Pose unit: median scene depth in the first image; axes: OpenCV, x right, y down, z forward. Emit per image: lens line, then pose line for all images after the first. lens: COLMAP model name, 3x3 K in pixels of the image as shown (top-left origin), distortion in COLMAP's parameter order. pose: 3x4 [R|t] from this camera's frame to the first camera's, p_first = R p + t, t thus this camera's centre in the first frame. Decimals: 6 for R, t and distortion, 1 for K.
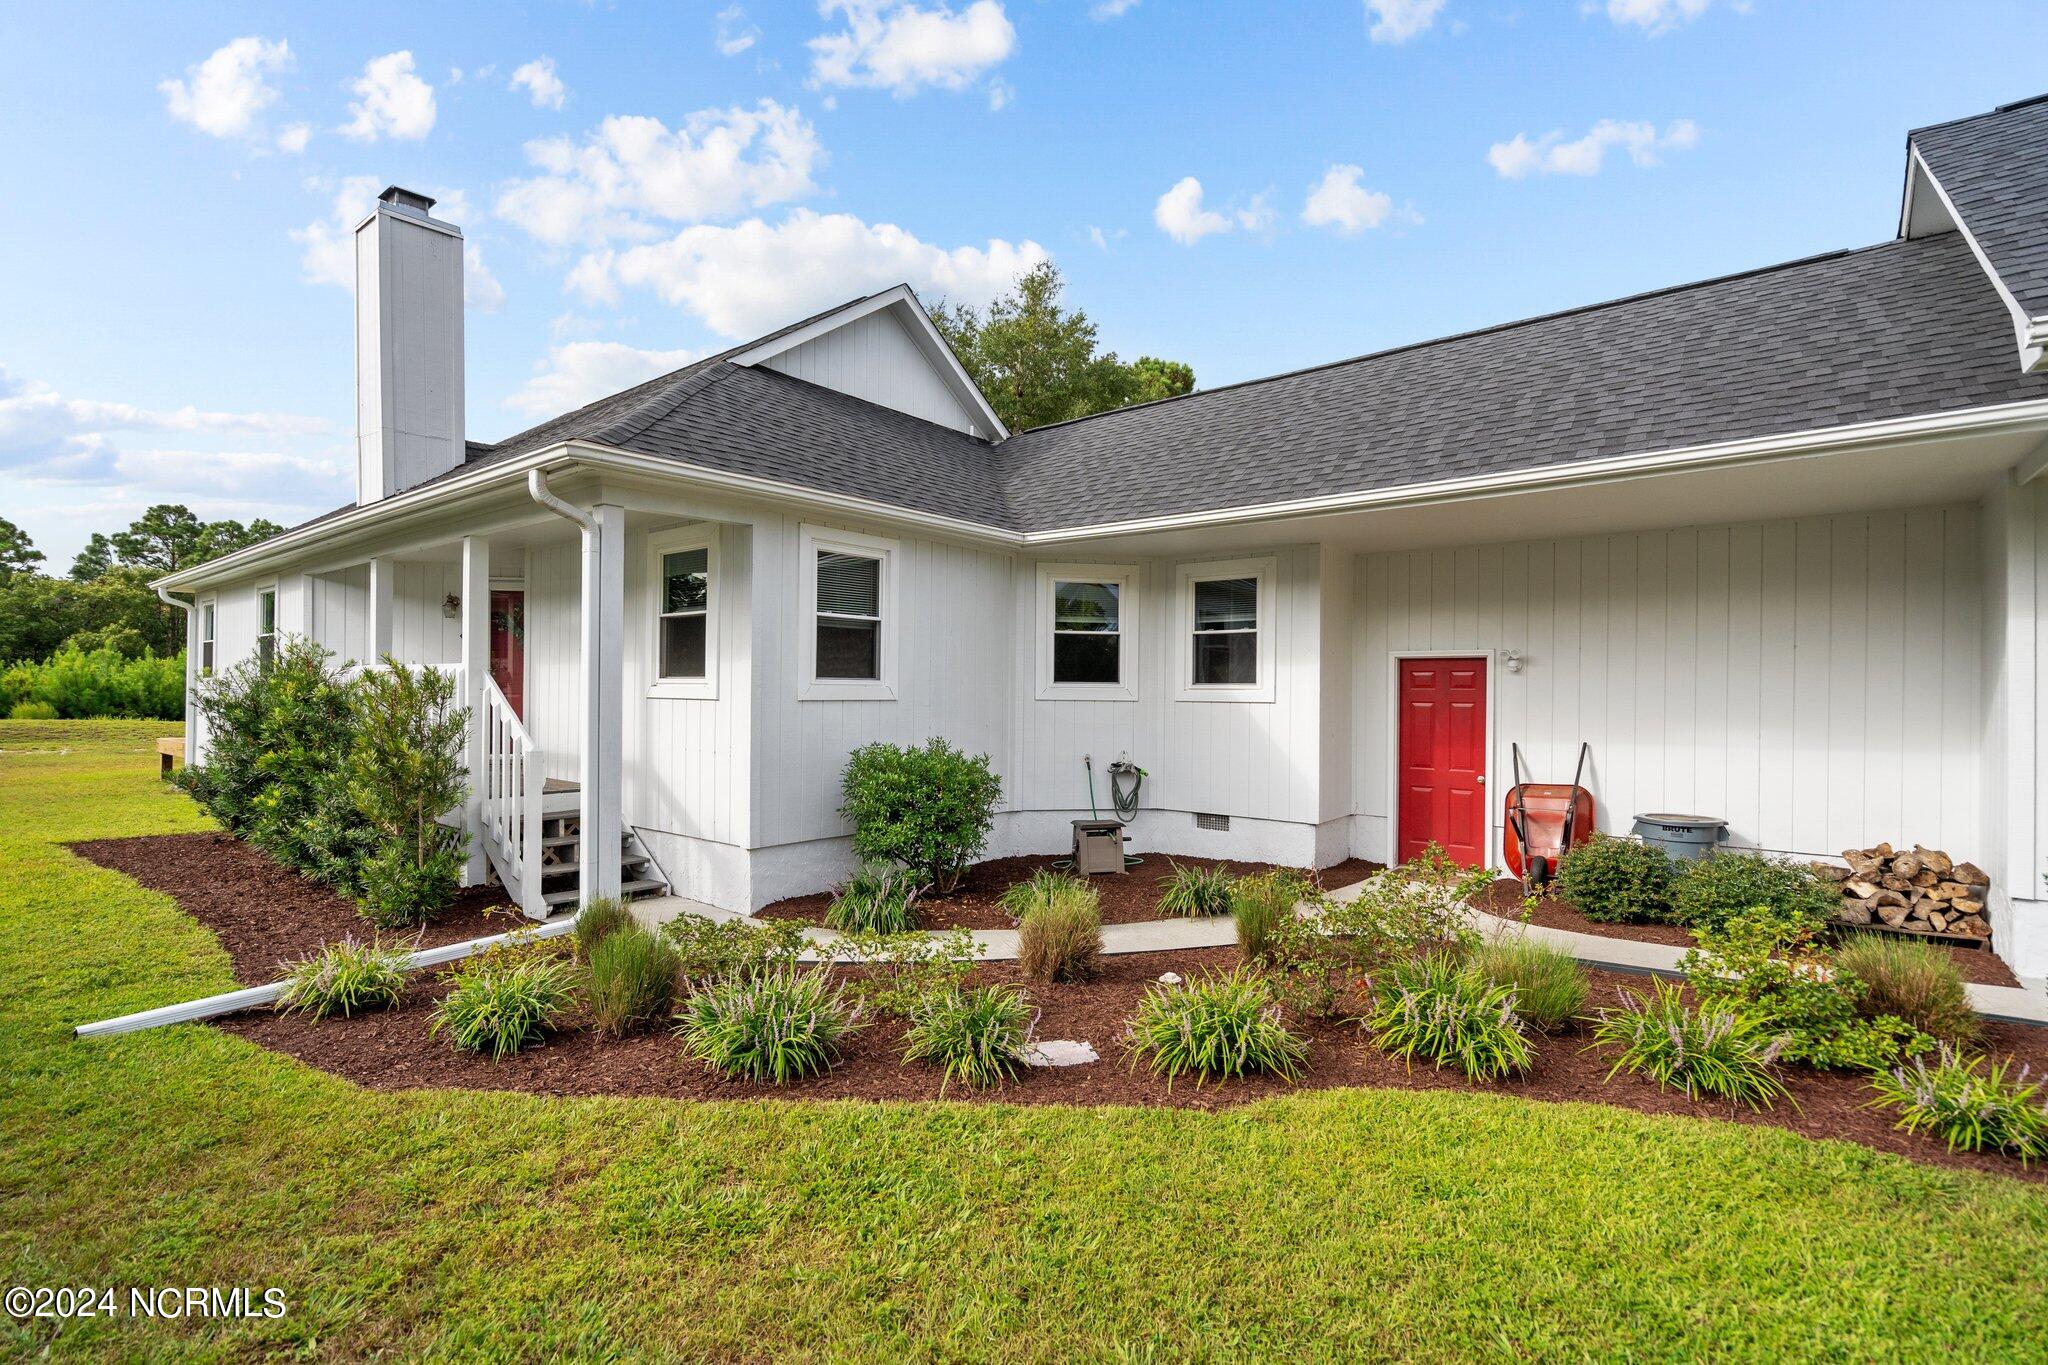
lens RADIAL K [[904.6, 0, 1022.3], [0, 904.6, 695.9], [0, 0, 1]] dist [-0.000988, -0.000043]
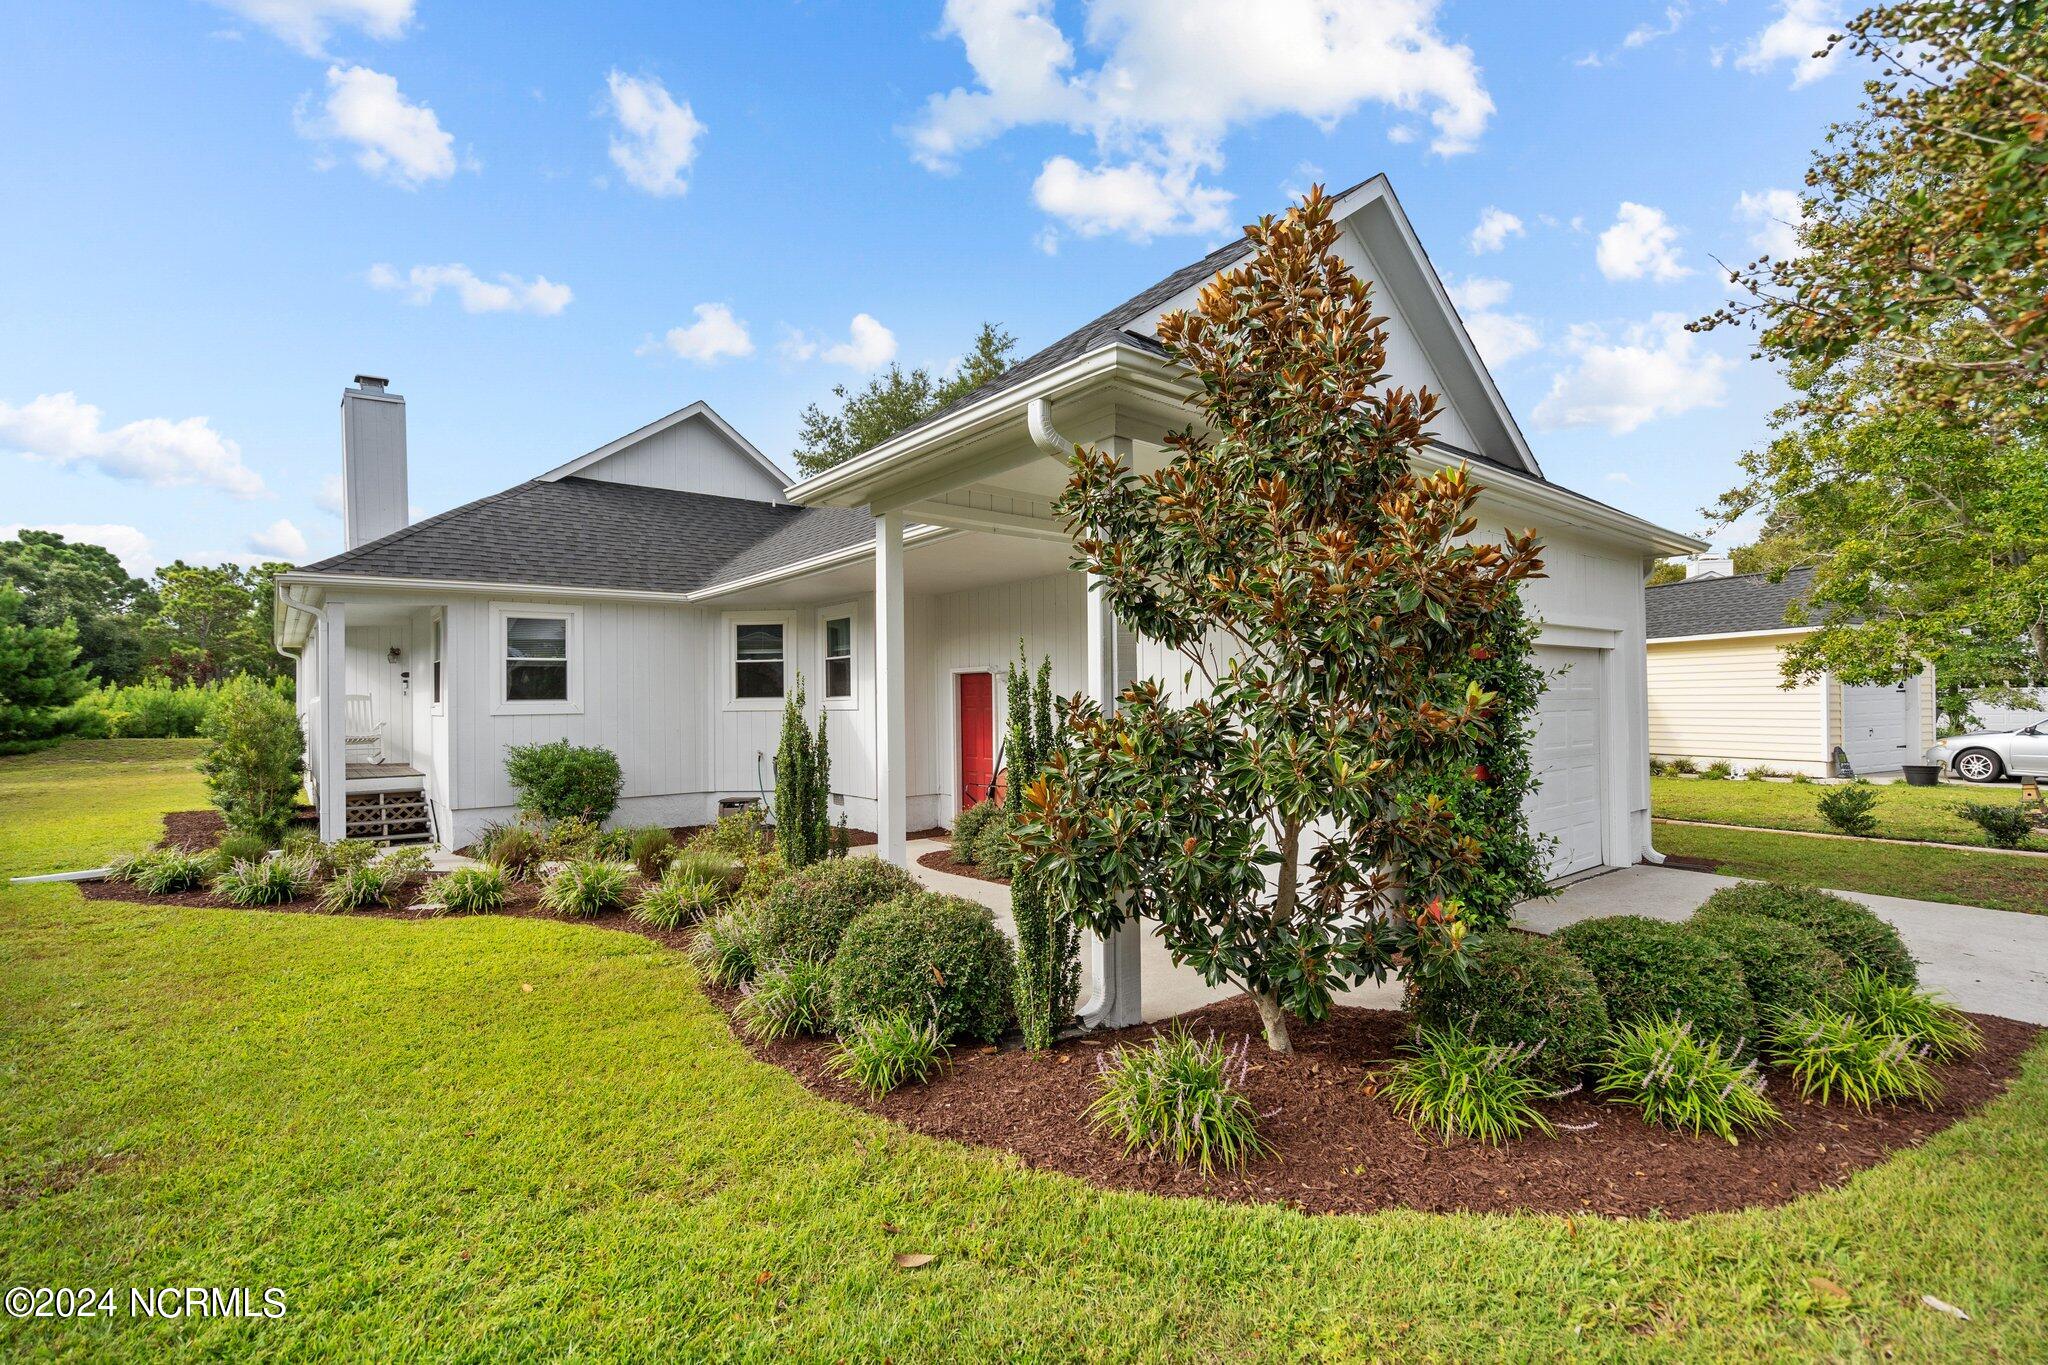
lens RADIAL K [[904.6, 0, 1022.3], [0, 904.6, 695.9], [0, 0, 1]] dist [-0.000988, -0.000043]
pose [[0.976953, -0.023399, -0.212167, 0.786321], [0.021134, 0.999693, -0.012935, 0.008767], [0.212404, 0.008153, 0.977148, -0.258437]]
